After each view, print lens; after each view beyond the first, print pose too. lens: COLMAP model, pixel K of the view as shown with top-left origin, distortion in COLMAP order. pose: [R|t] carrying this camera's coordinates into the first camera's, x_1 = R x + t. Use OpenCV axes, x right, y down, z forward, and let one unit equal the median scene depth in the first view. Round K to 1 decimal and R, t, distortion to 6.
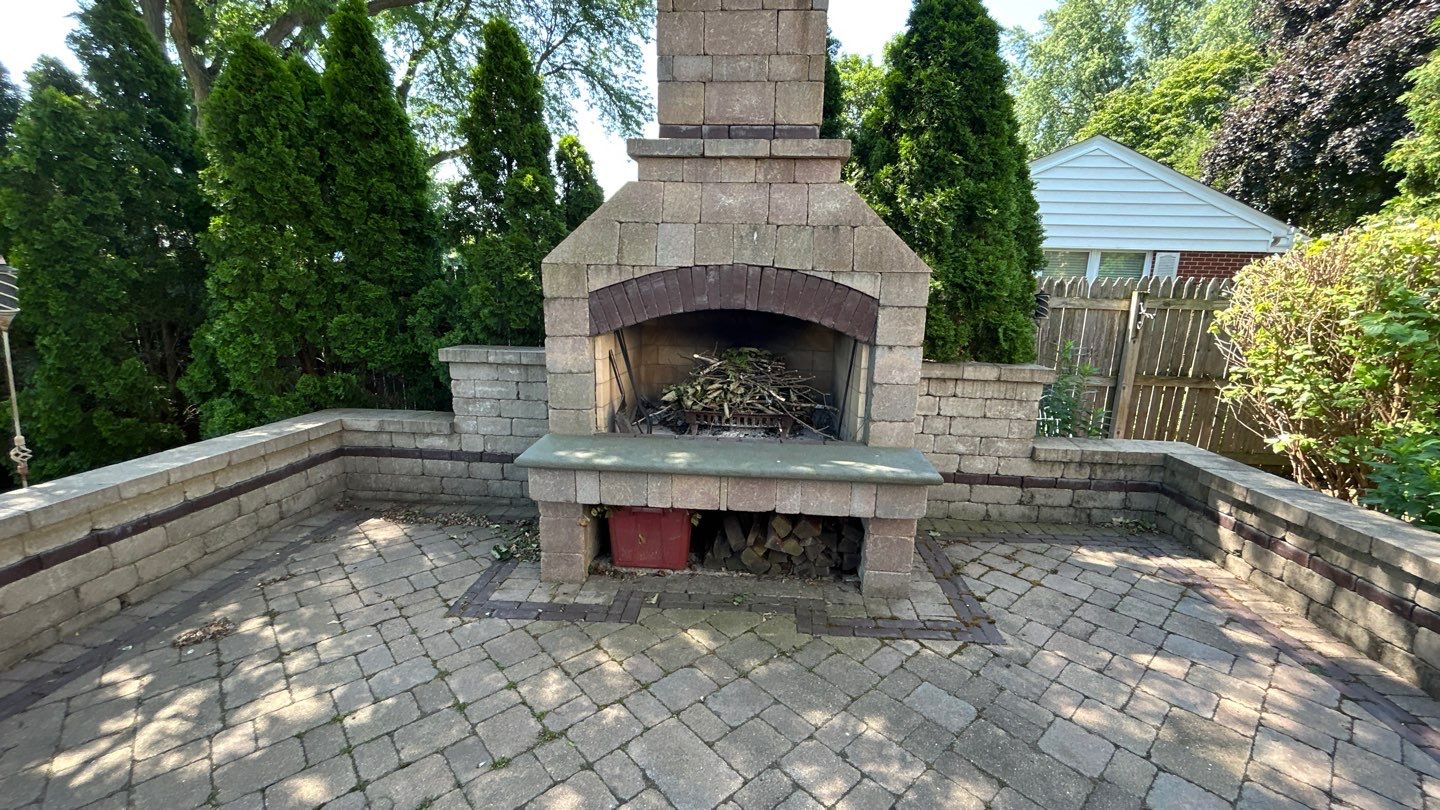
lens RADIAL K [[592.8, 0, 720.0], [0, 592.8, 405.0], [0, 0, 1]] dist [0.004004, 0.004733]
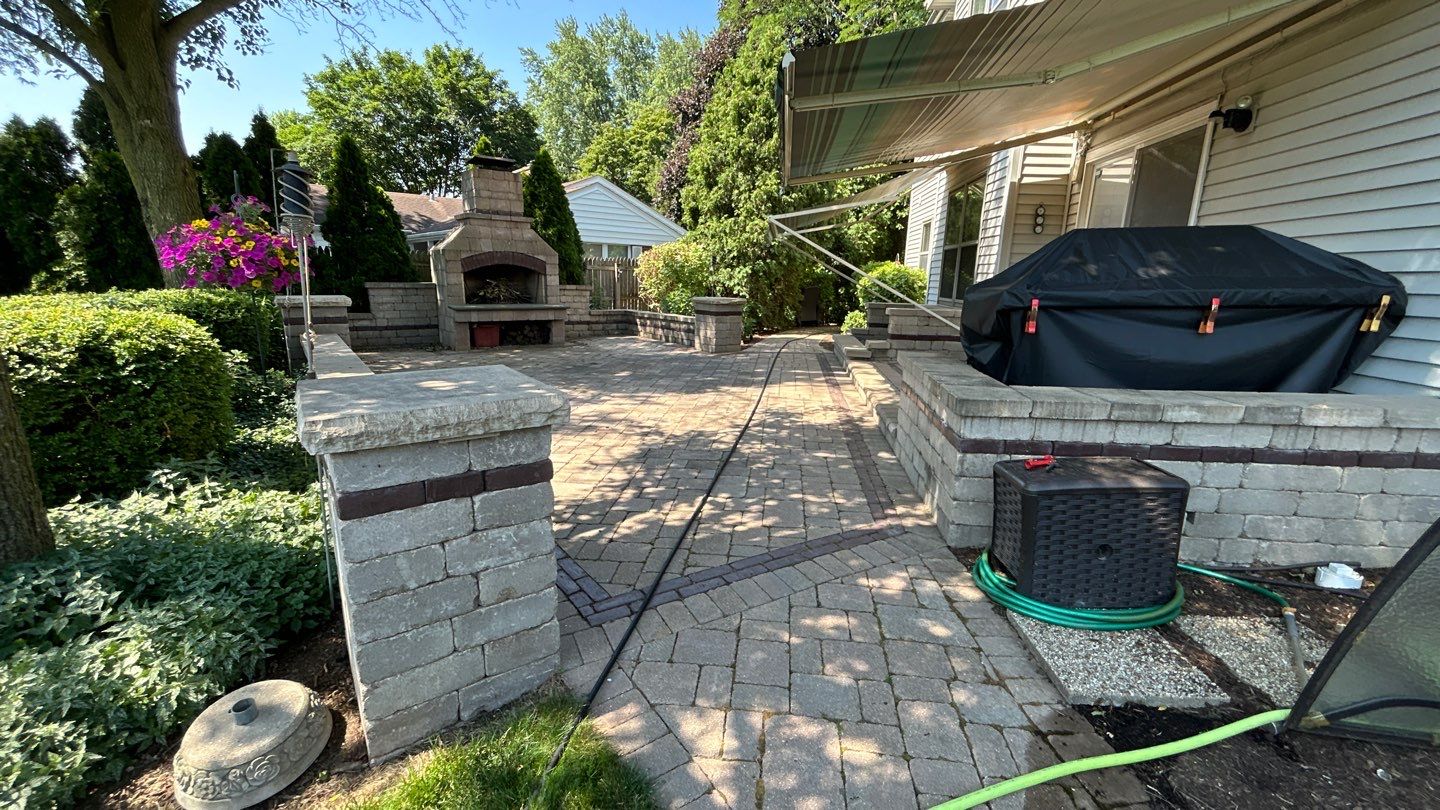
lens RADIAL K [[592.8, 0, 720.0], [0, 592.8, 405.0], [0, 0, 1]] dist [0.004004, 0.004733]
pose [[0.754128, -0.146446, 0.640191, -1.023162], [0.125265, 0.988999, 0.078677, 0.398292], [-0.644670, 0.020861, 0.764176, -1.814590]]
